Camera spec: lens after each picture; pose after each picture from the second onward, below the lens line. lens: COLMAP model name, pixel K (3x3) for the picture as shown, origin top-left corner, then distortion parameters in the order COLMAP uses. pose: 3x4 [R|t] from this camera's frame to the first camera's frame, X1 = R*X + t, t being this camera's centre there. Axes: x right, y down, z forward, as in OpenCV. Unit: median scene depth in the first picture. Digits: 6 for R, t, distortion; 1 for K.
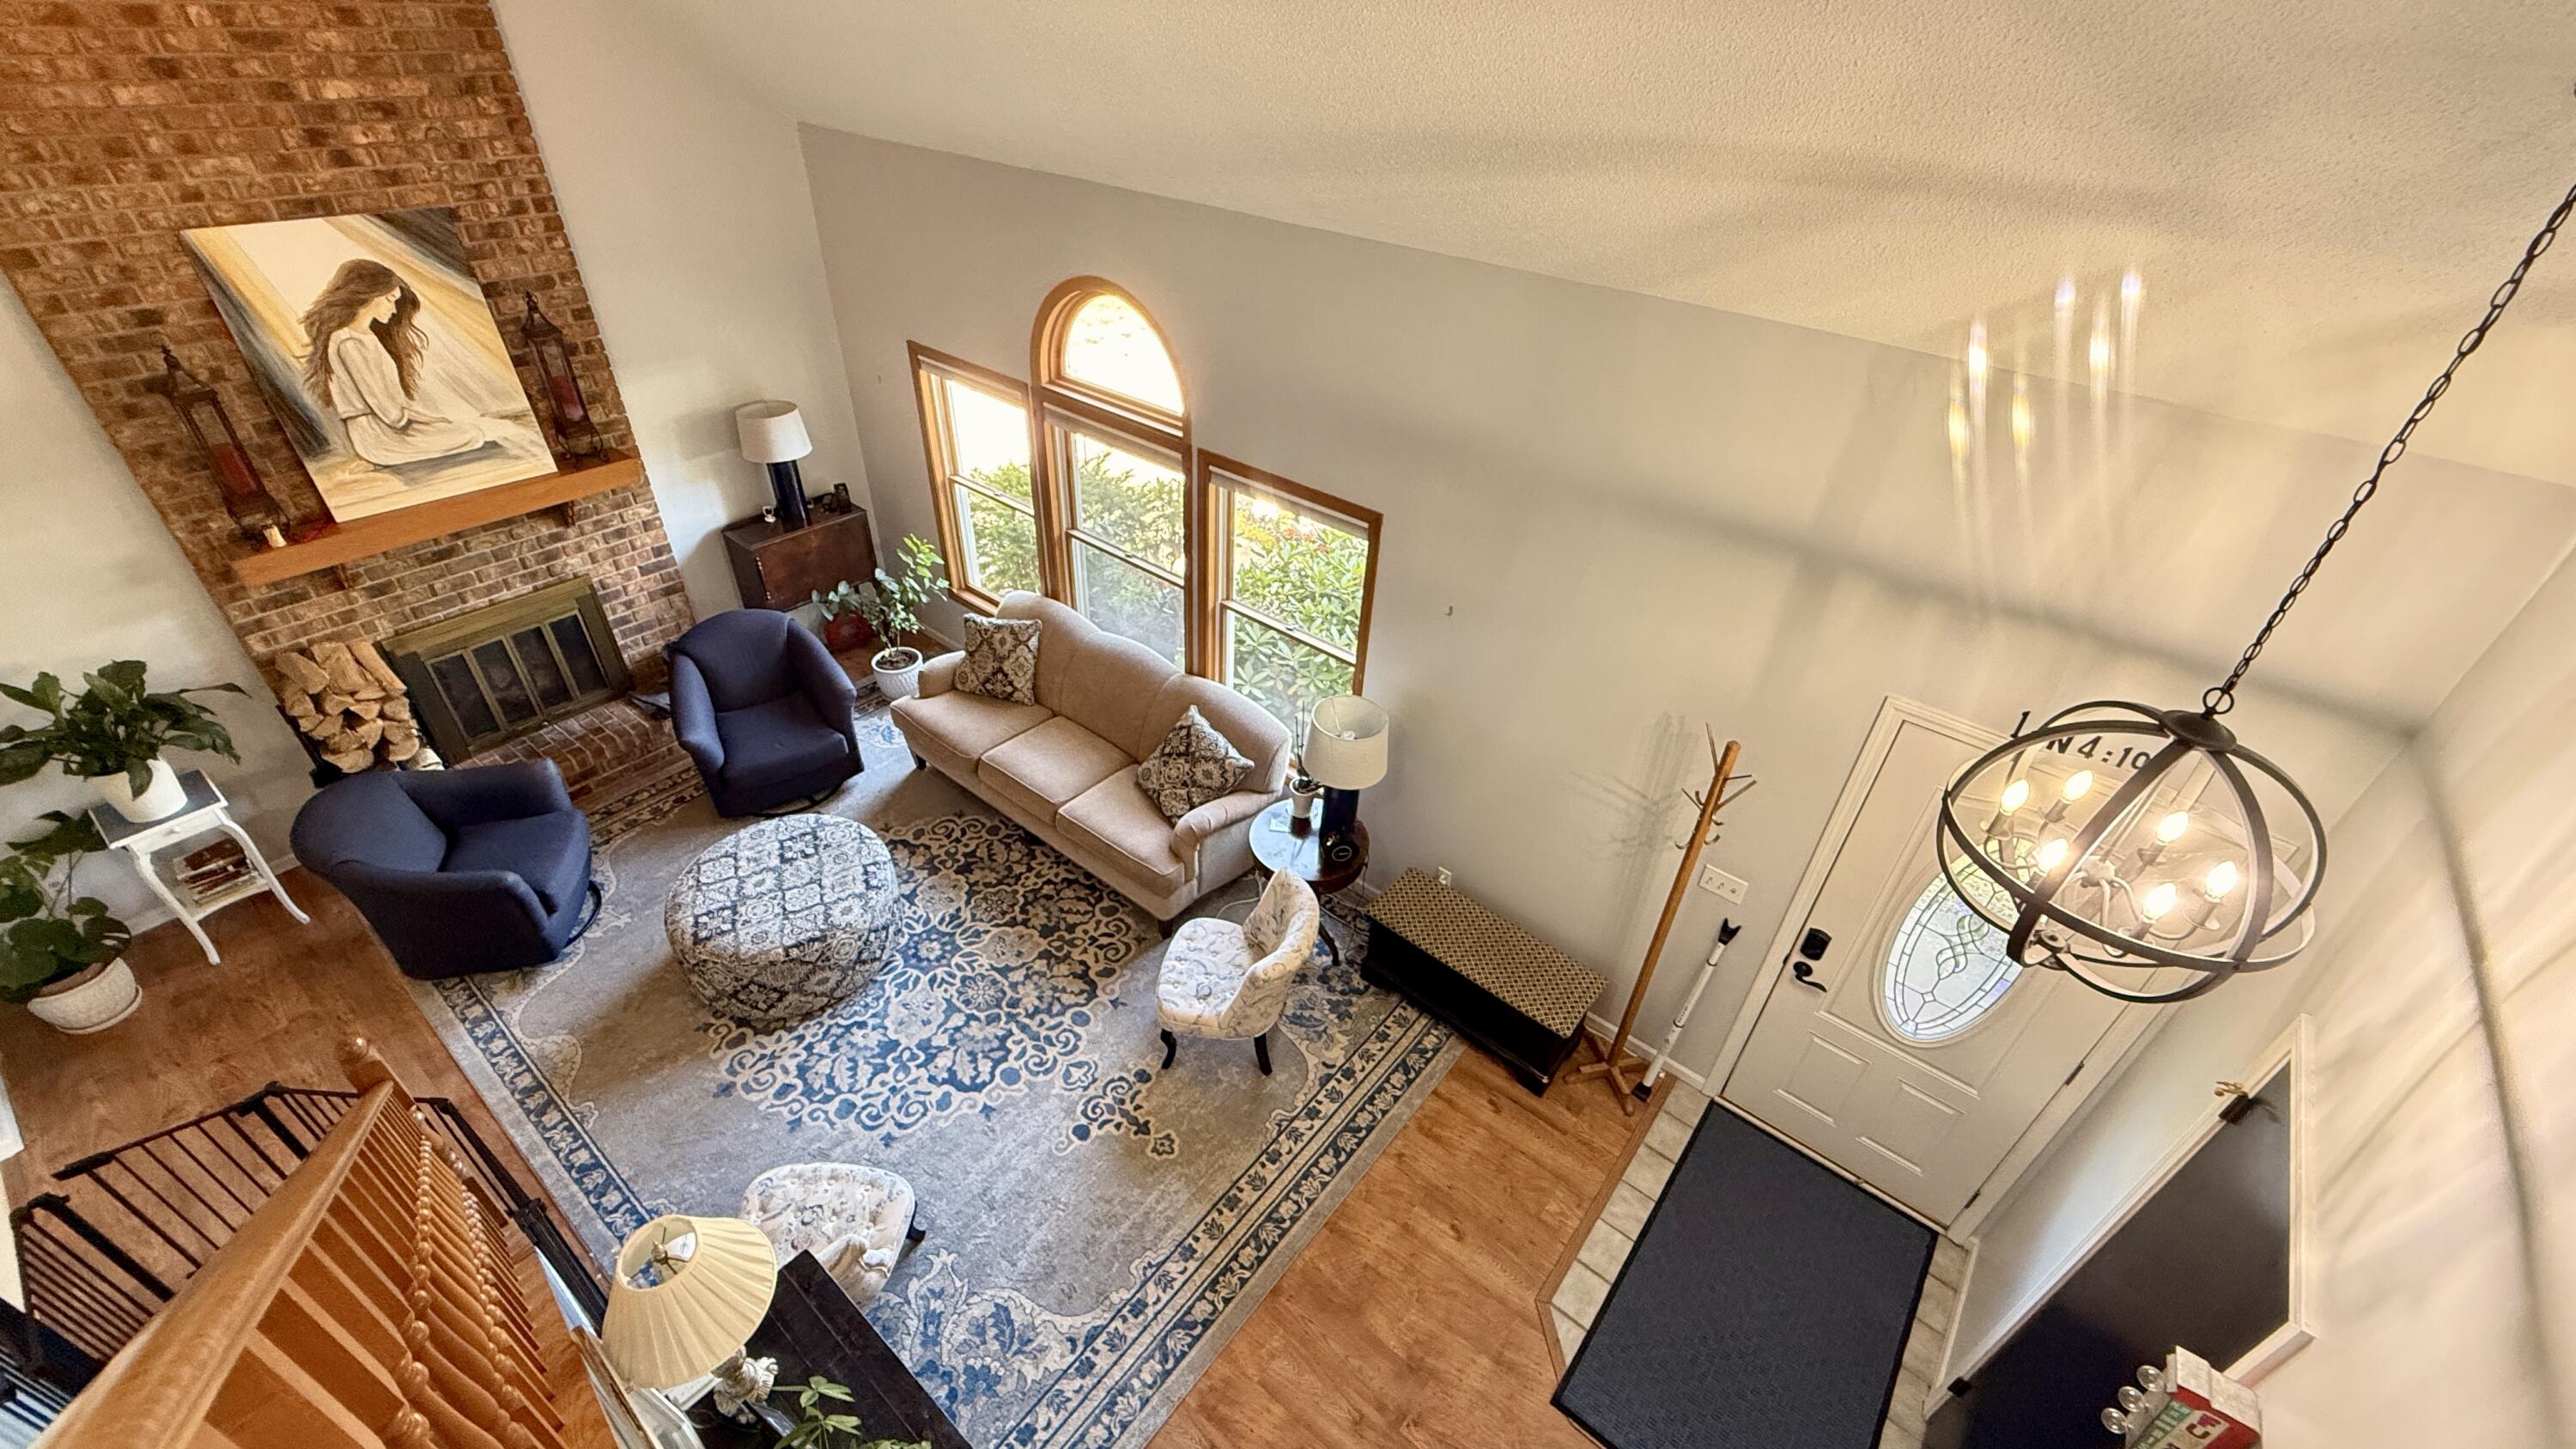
lens RADIAL K [[1028.7, 0, 1286.4], [0, 1028.7, 720.2], [0, 0, 1]] dist [0.000394, 0.000000]
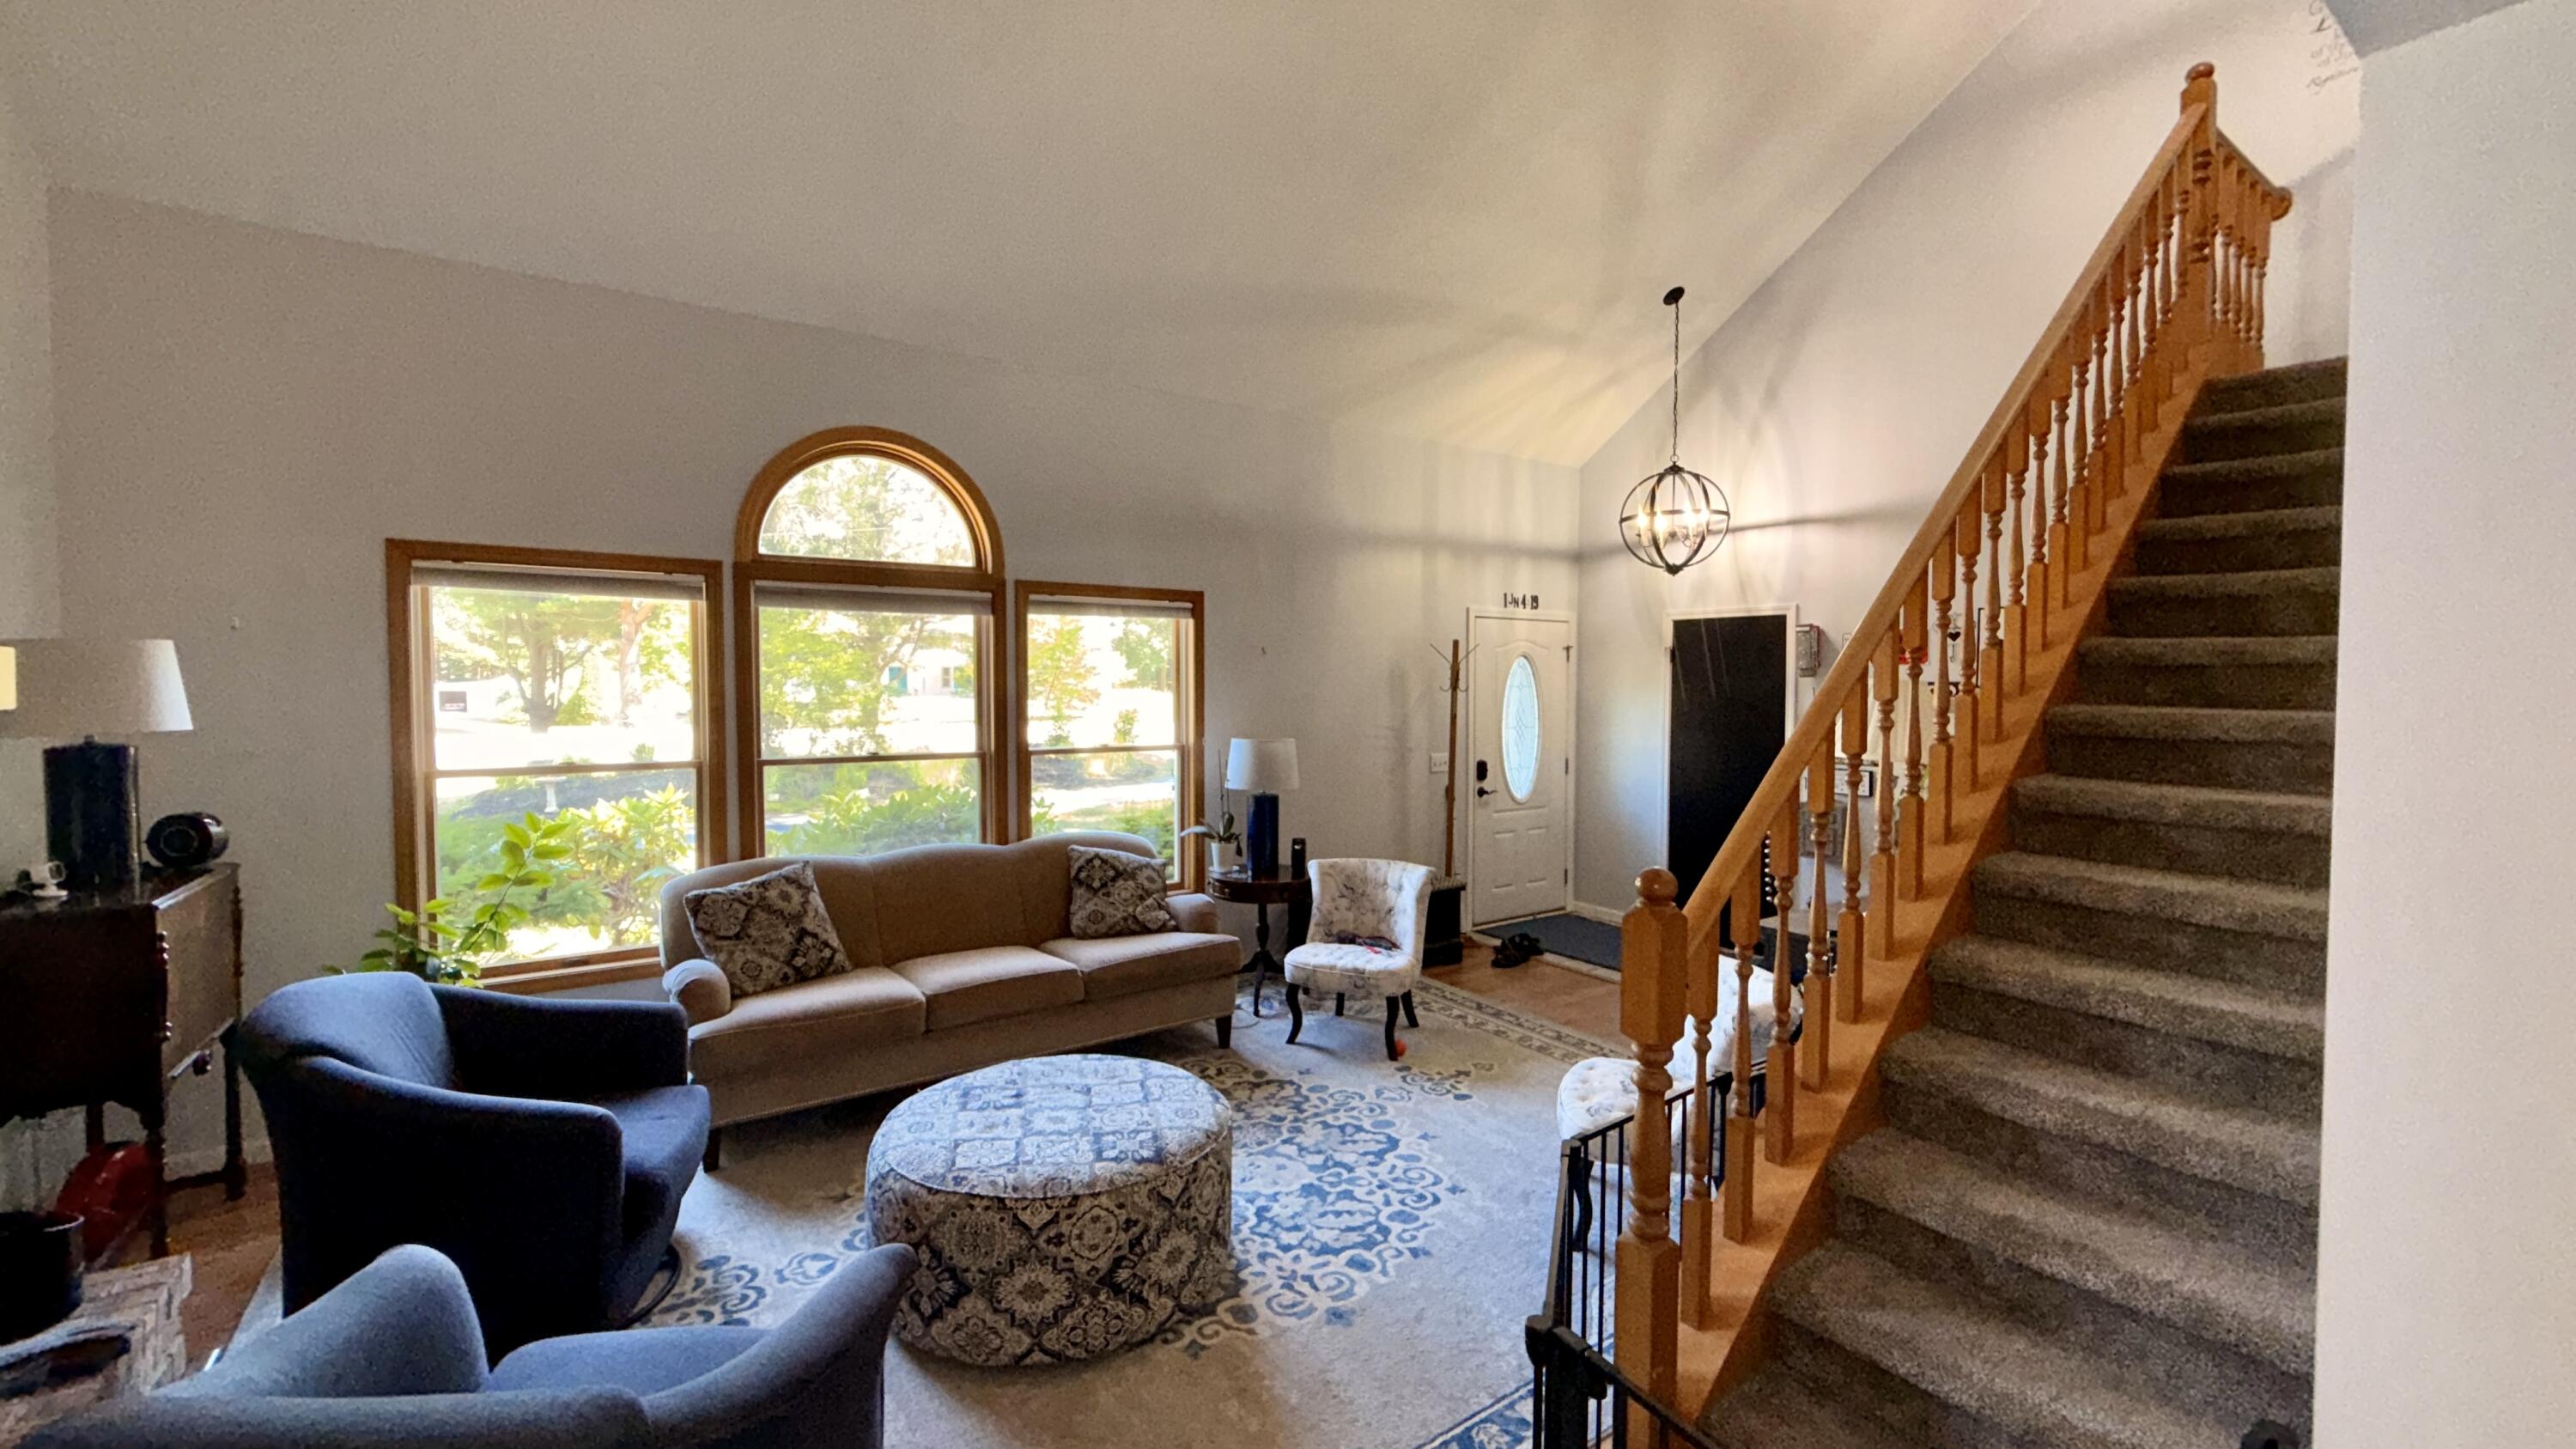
lens RADIAL K [[1028.7, 0, 1286.4], [0, 1028.7, 720.2], [0, 0, 1]] dist [0.000394, 0.000000]
pose [[0.272746, -0.077558, 0.958955, -1.058532], [0.571704, 0.814740, -0.096710, 0.107877], [-0.773798, 0.574616, 0.266557, 0.629698]]
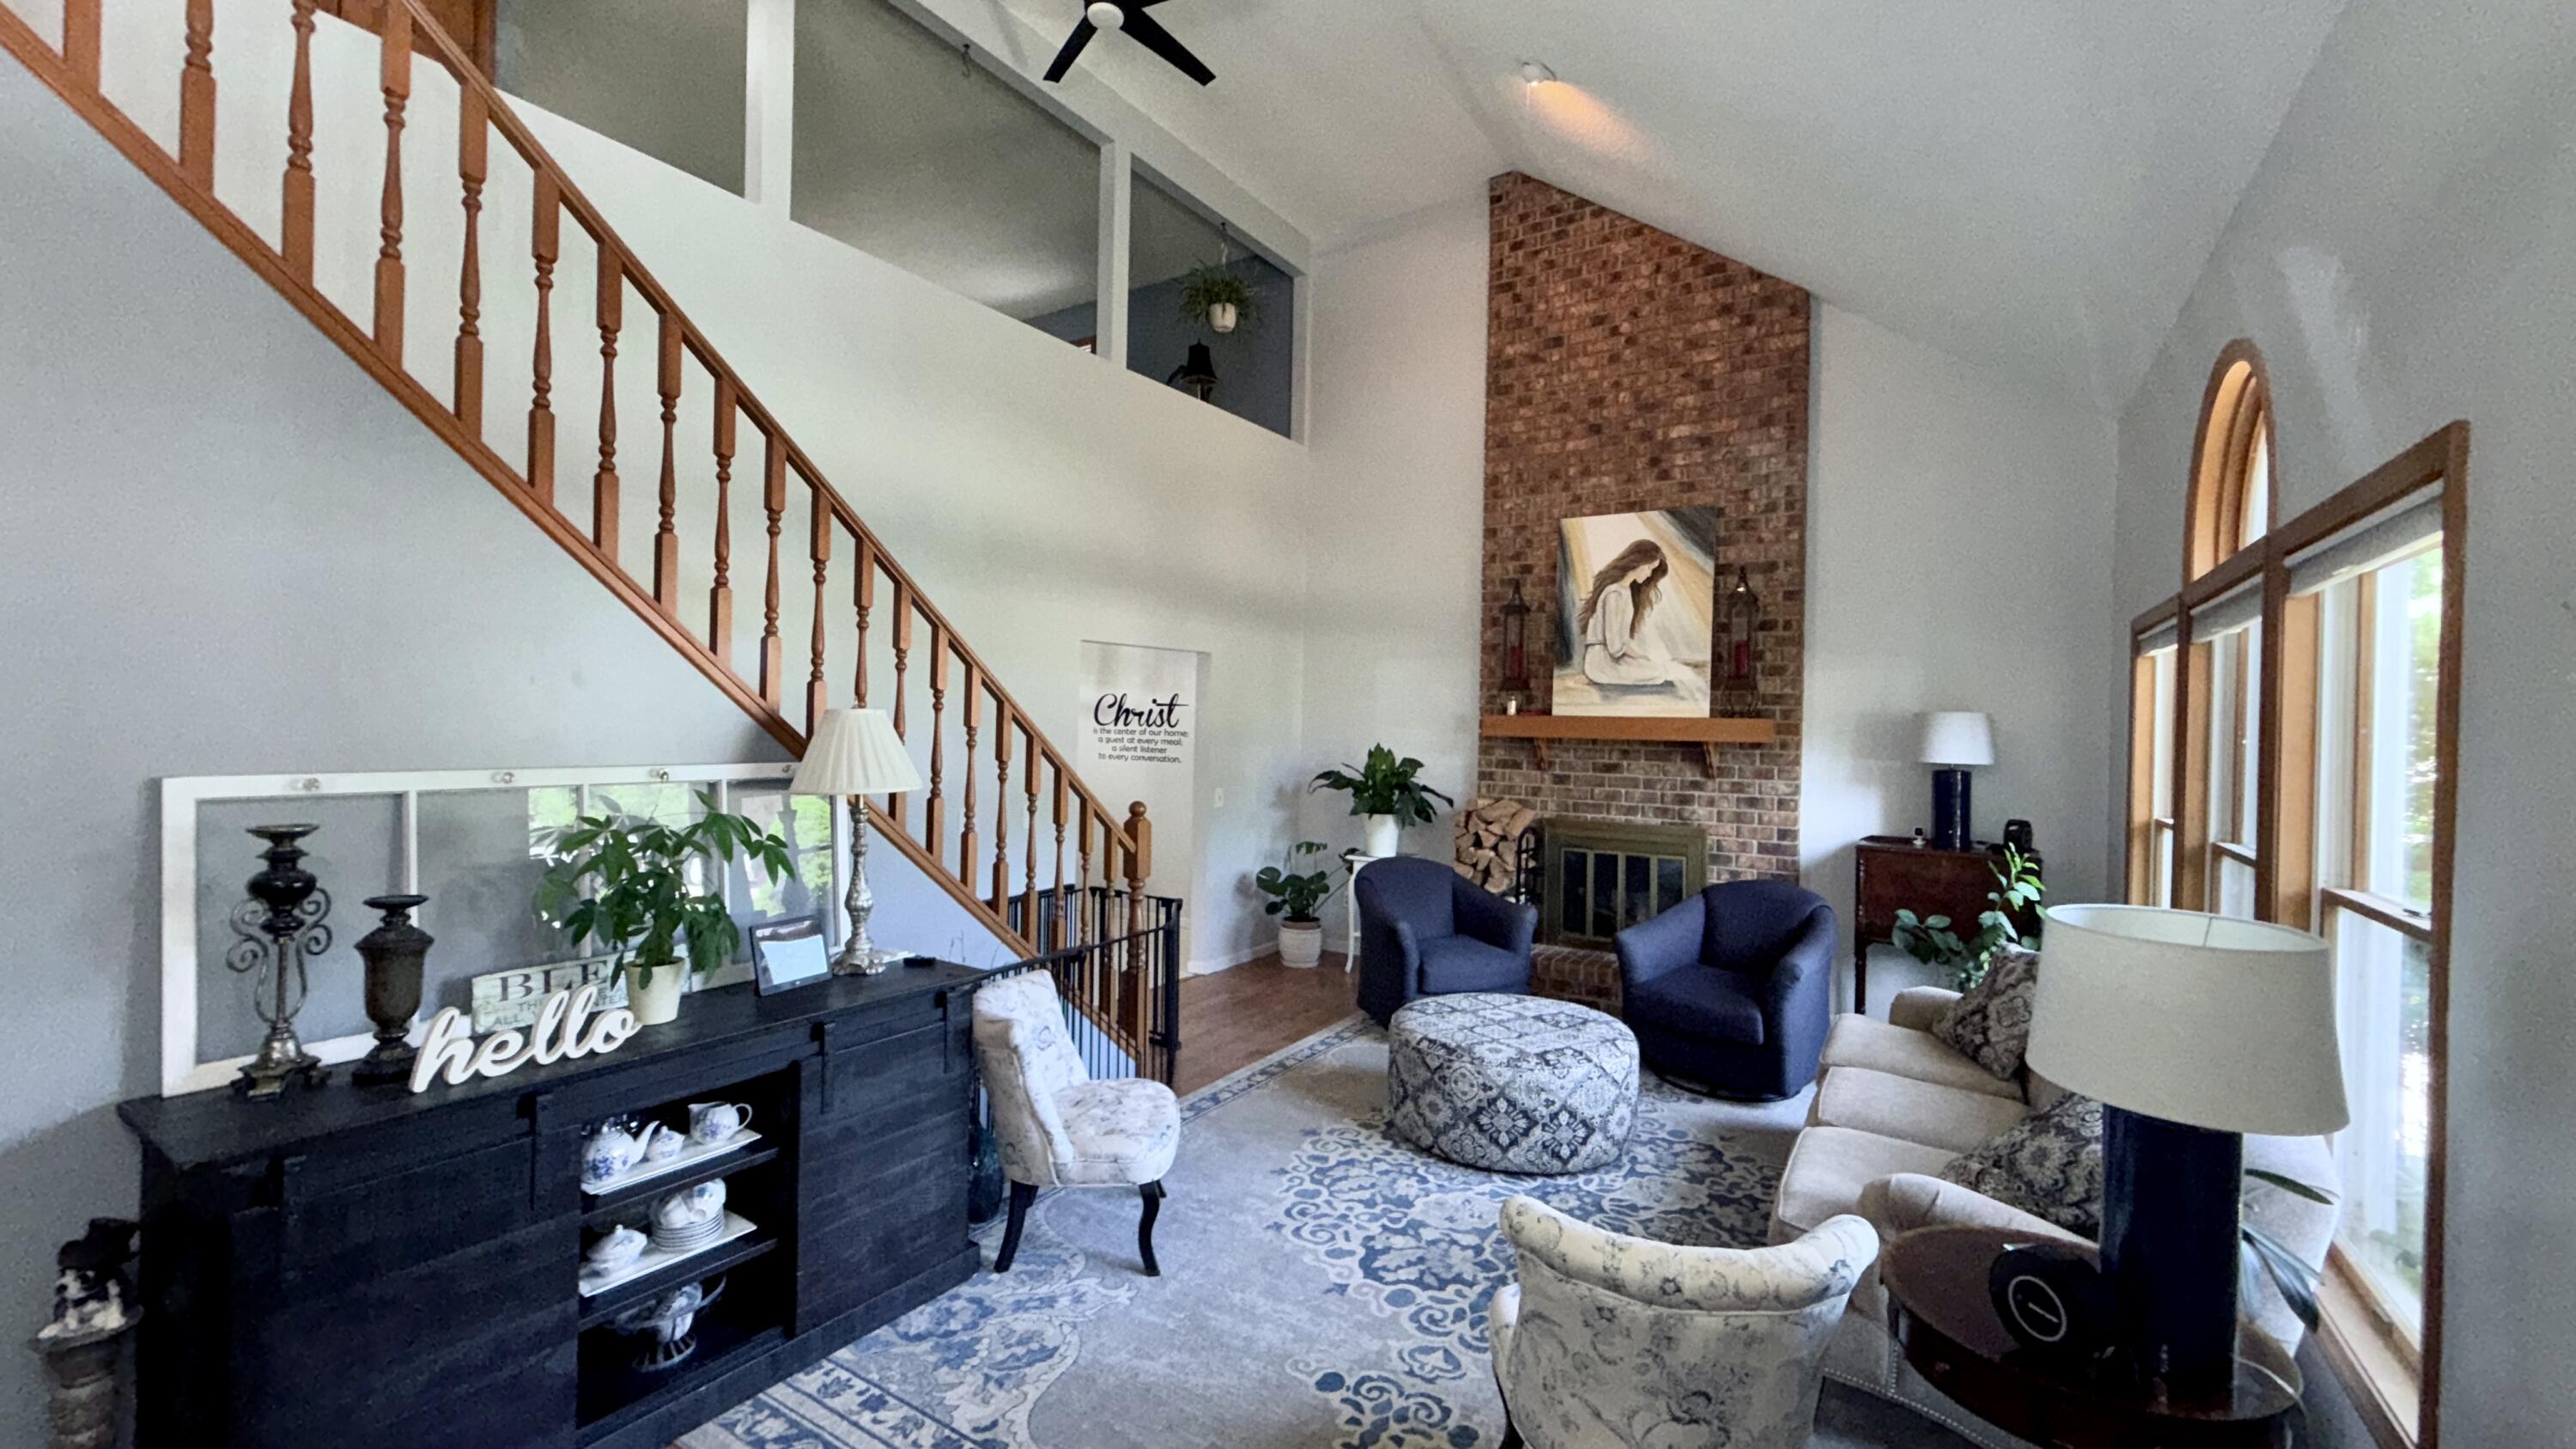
lens RADIAL K [[1028.7, 0, 1286.4], [0, 1028.7, 720.2], [0, 0, 1]] dist [0.000394, 0.000000]
pose [[0.107712, -0.044141, -0.993202, 0.382791], [-0.594458, 0.797893, -0.099929, 0.158065], [0.796880, 0.601180, 0.059703, 0.668021]]
